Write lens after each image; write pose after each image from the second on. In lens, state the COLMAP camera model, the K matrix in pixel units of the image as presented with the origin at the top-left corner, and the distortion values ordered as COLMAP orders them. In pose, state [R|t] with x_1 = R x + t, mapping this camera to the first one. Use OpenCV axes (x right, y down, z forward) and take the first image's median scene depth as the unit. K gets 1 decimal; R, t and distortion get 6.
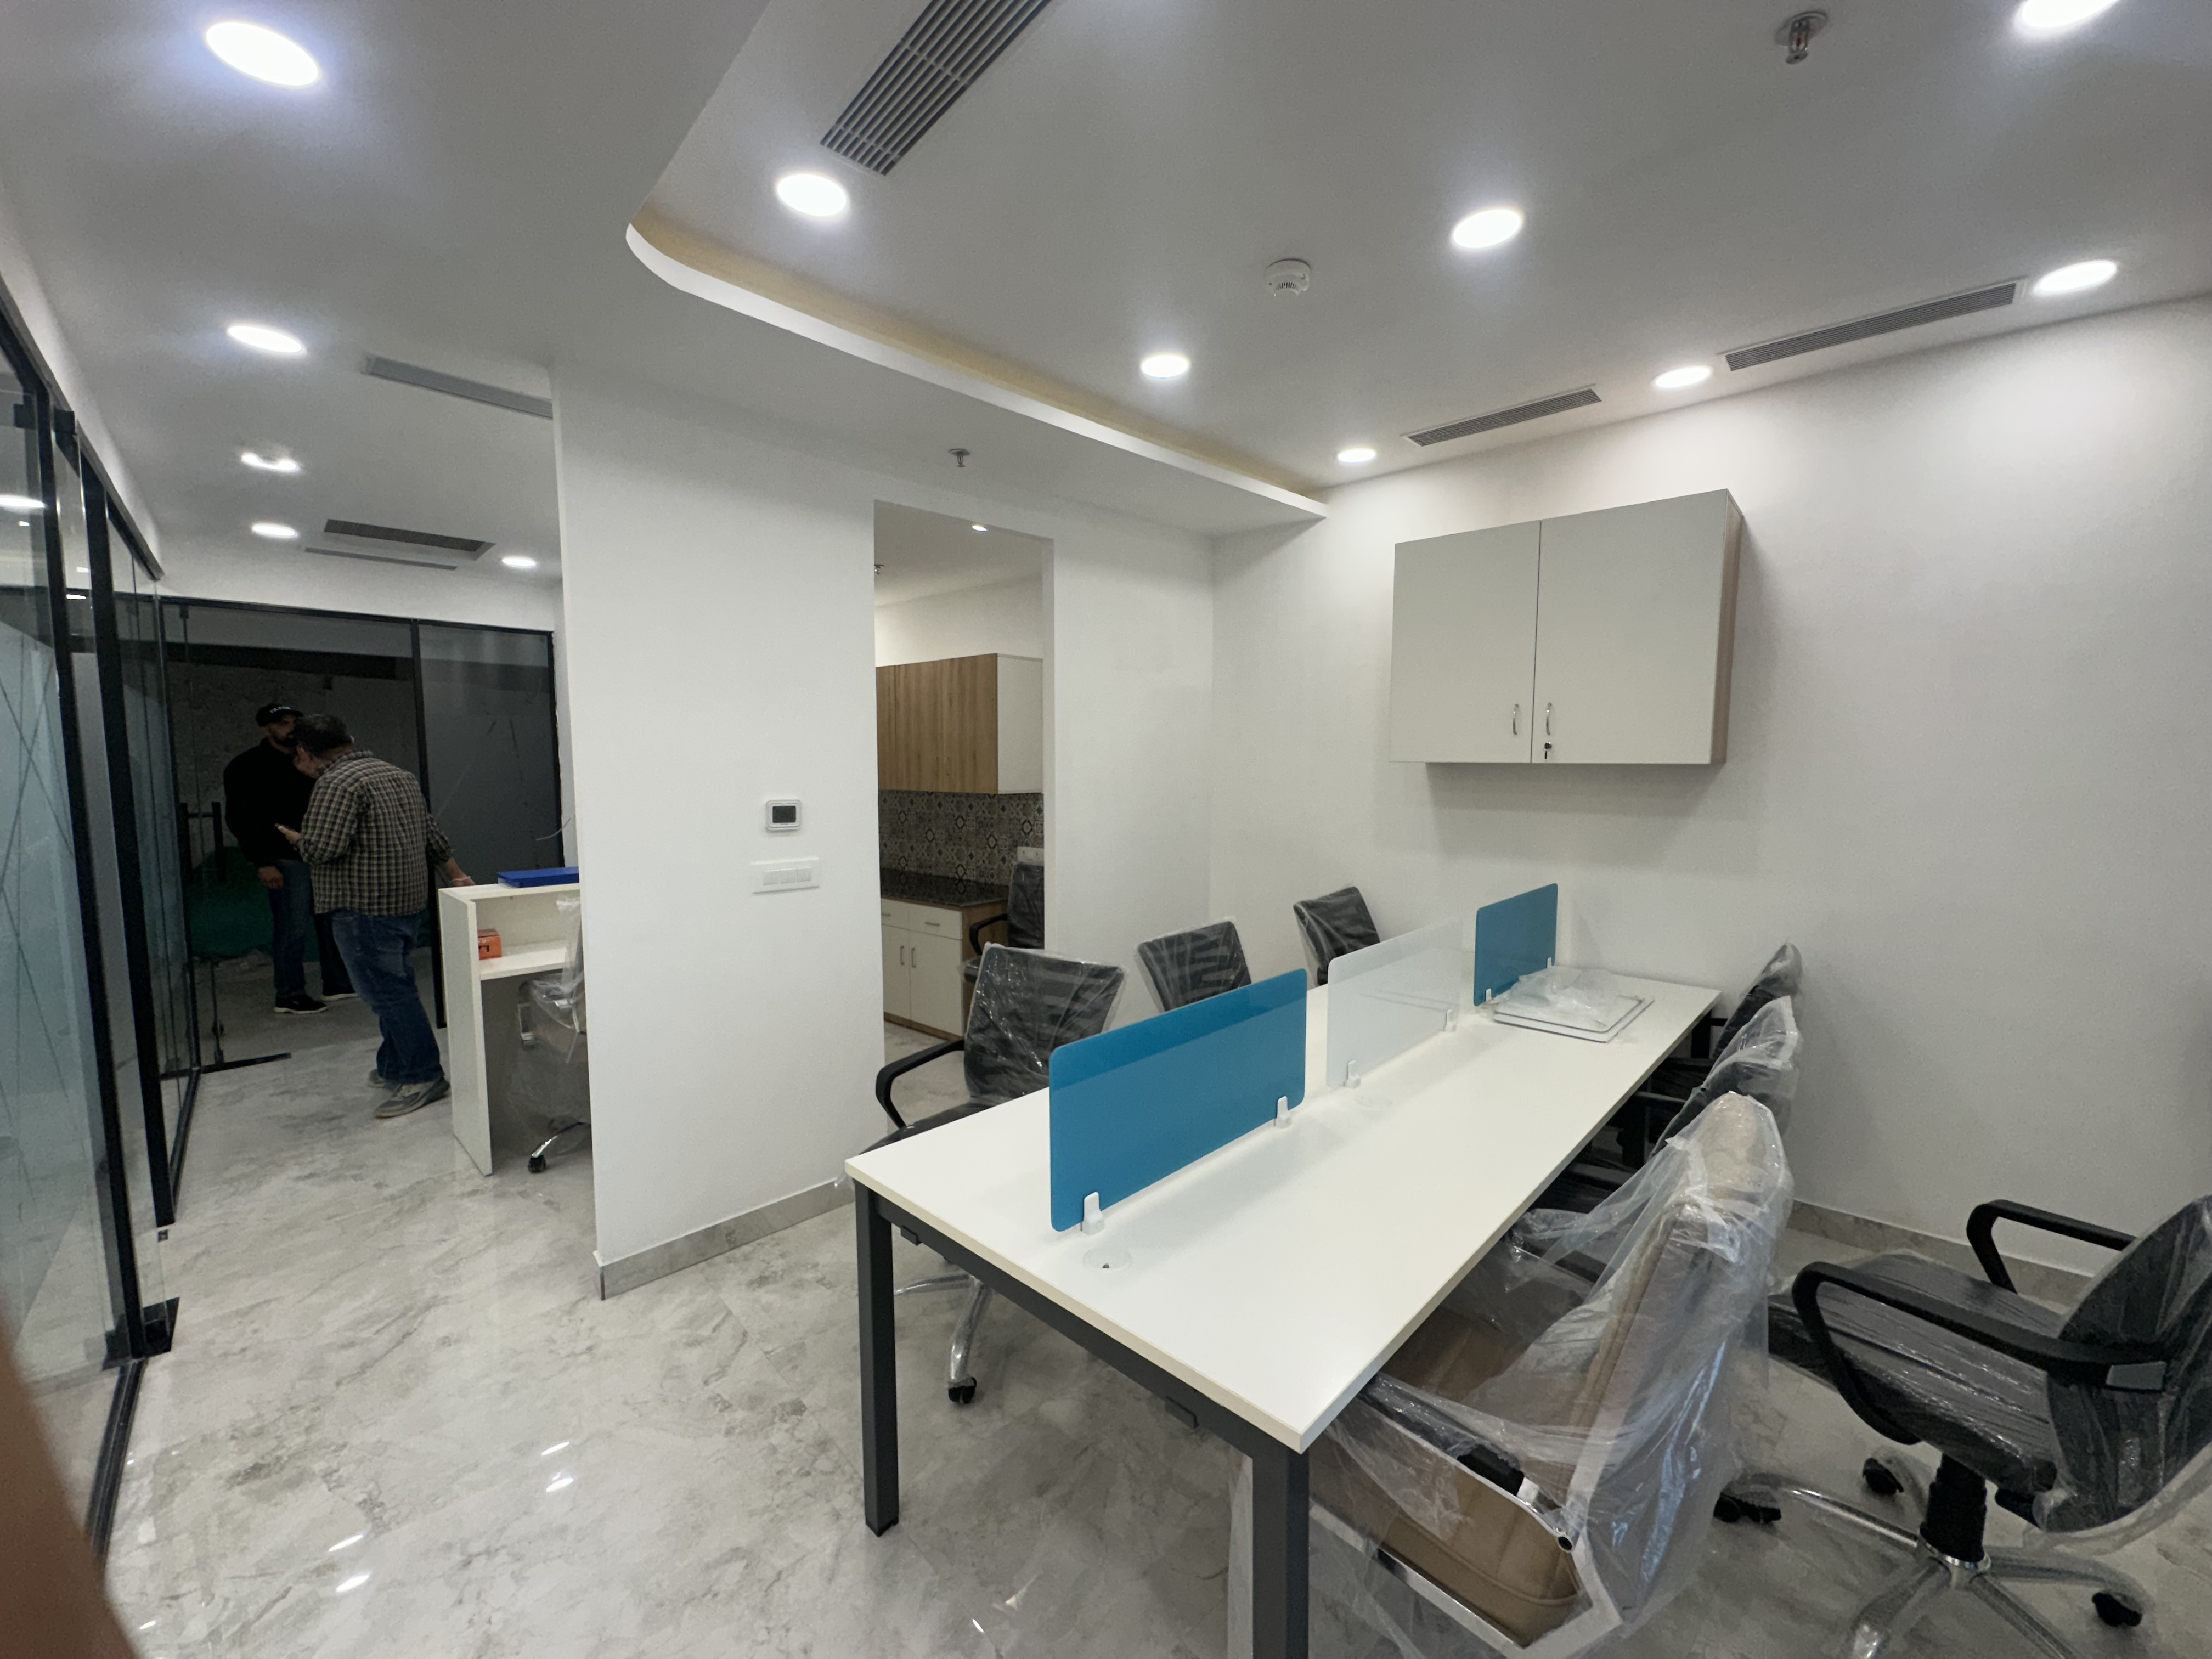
lens RADIAL K [[860.5, 0, 1106.0], [0, 860.5, 829.5], [0, 0, 1]] dist [-0.037843, 0.000259]
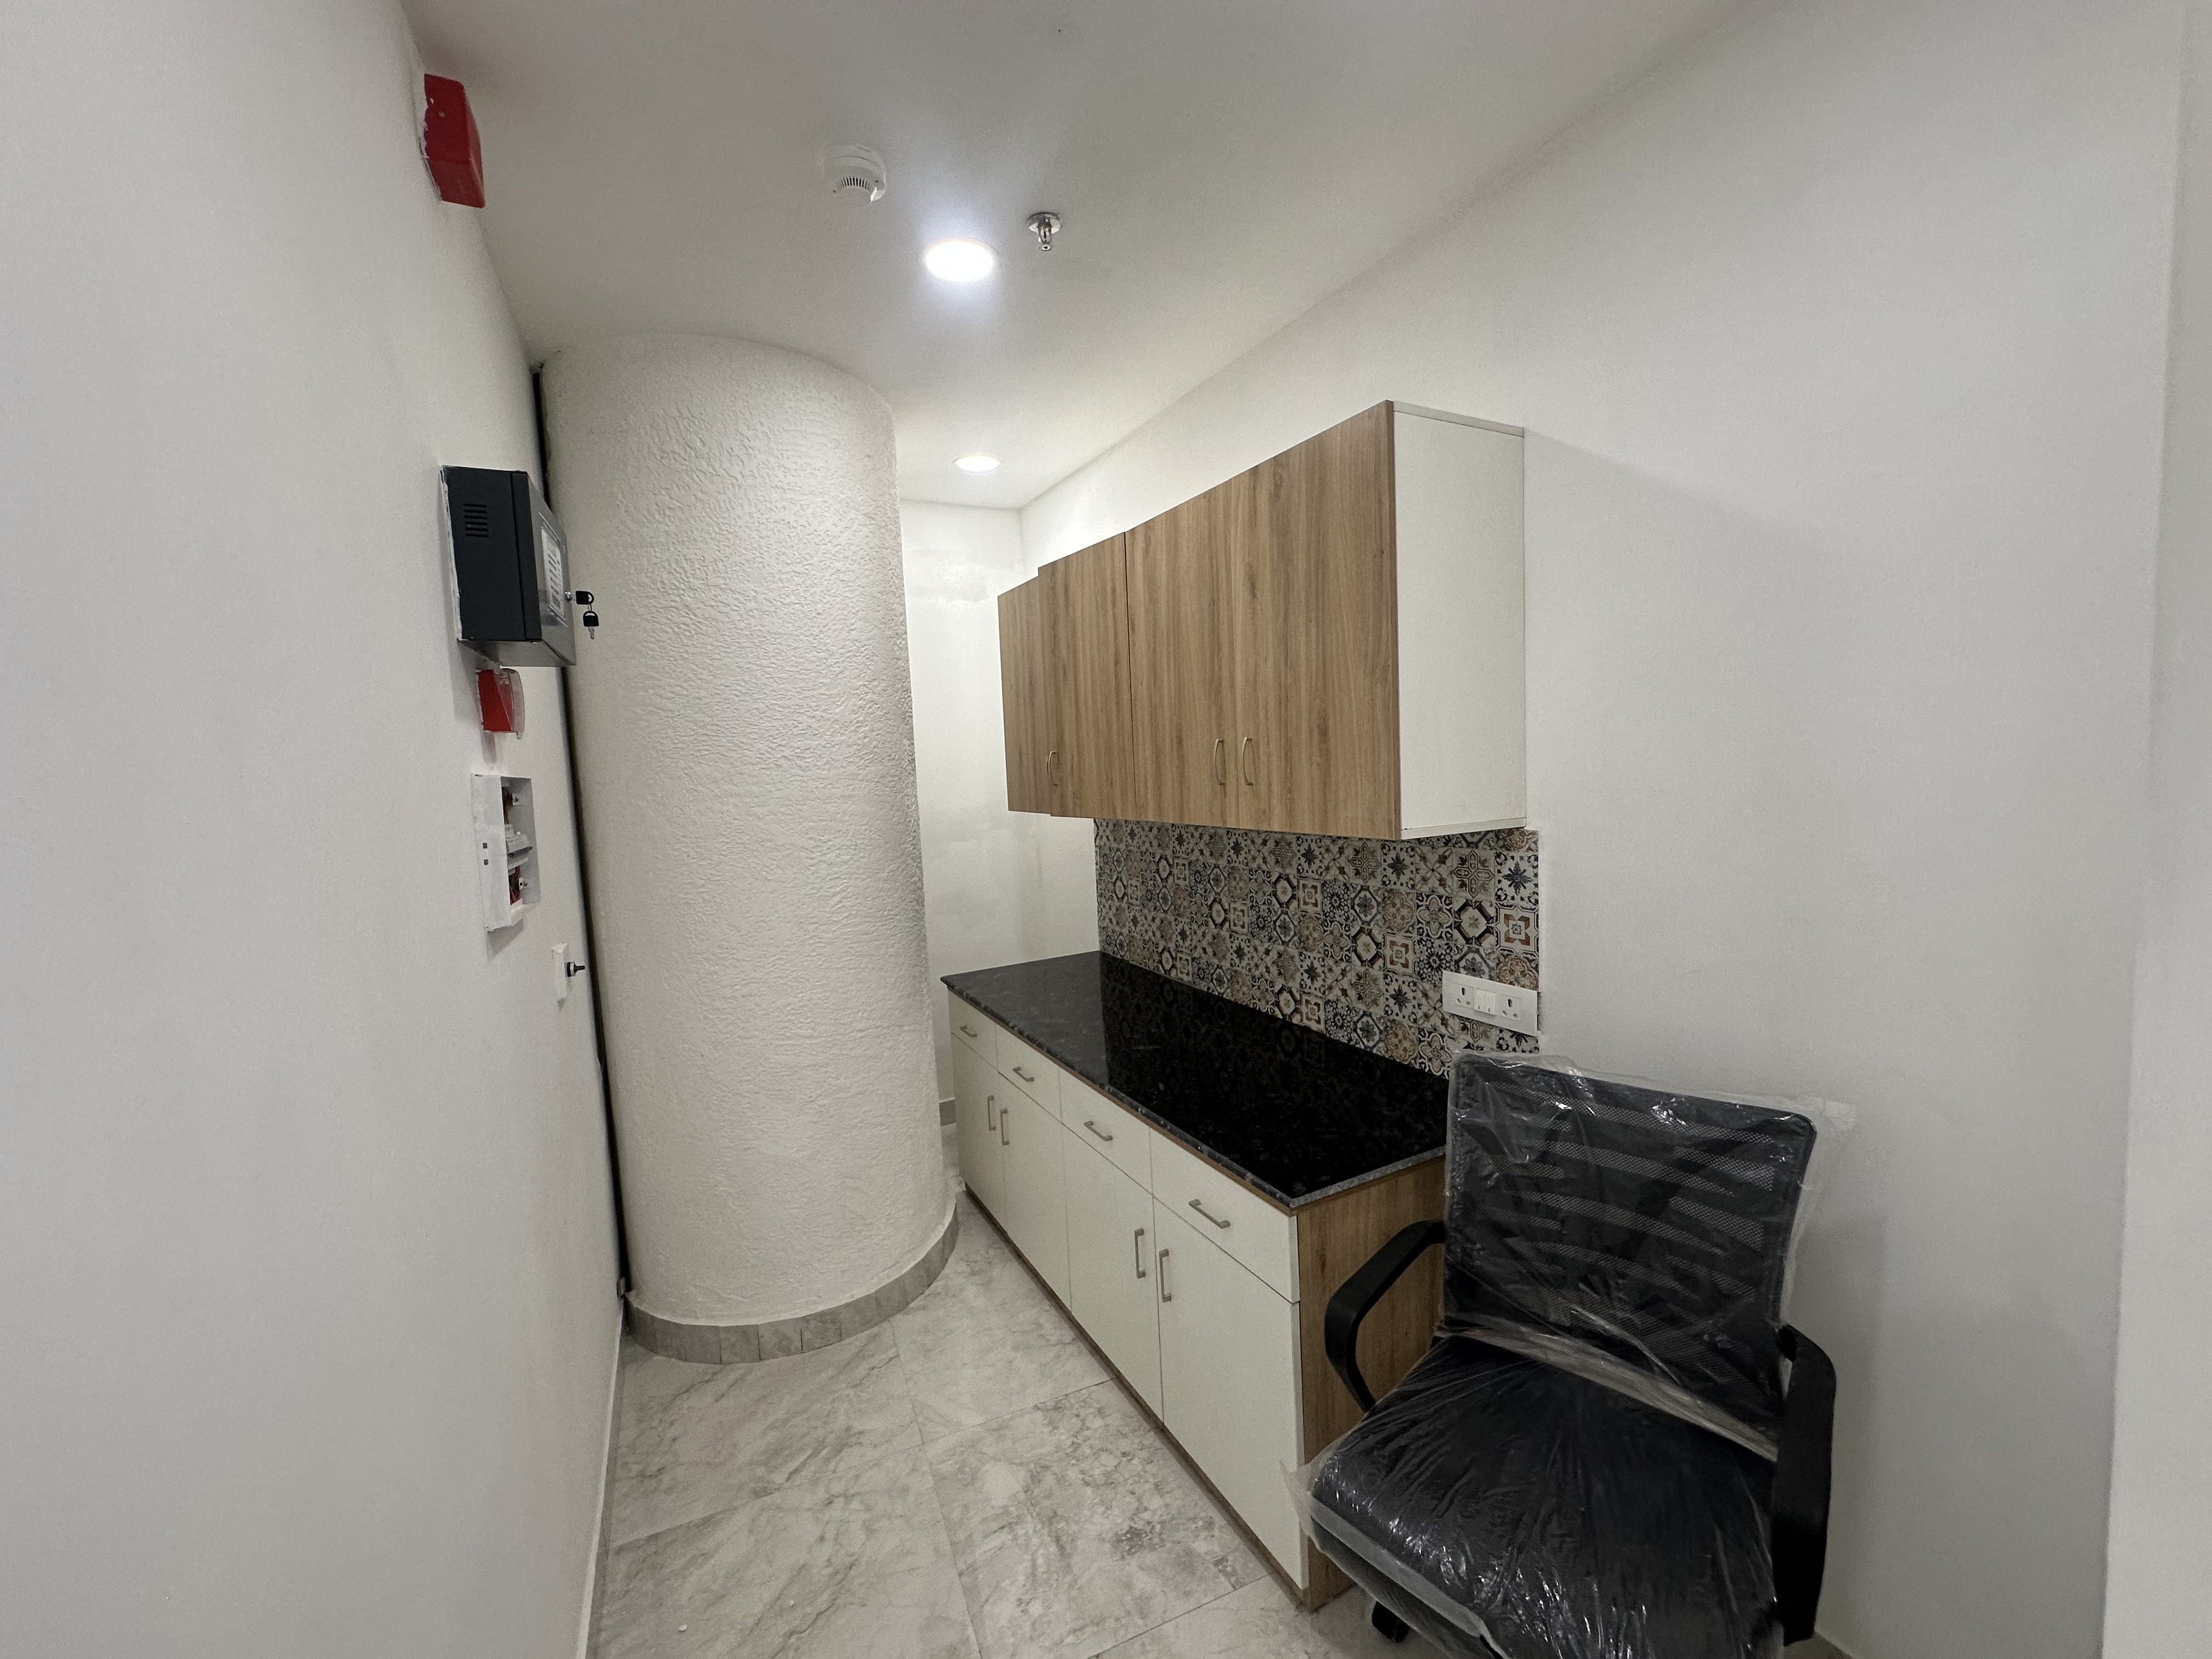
lens RADIAL K [[860.5, 0, 1106.0], [0, 860.5, 829.5], [0, 0, 1]] dist [-0.037843, 0.000259]
pose [[0.935017, -0.018001, -0.354145, -0.108927], [0.019226, 0.999815, -0.000061, -0.044318], [0.354081, -0.006752, 0.935190, 0.617021]]
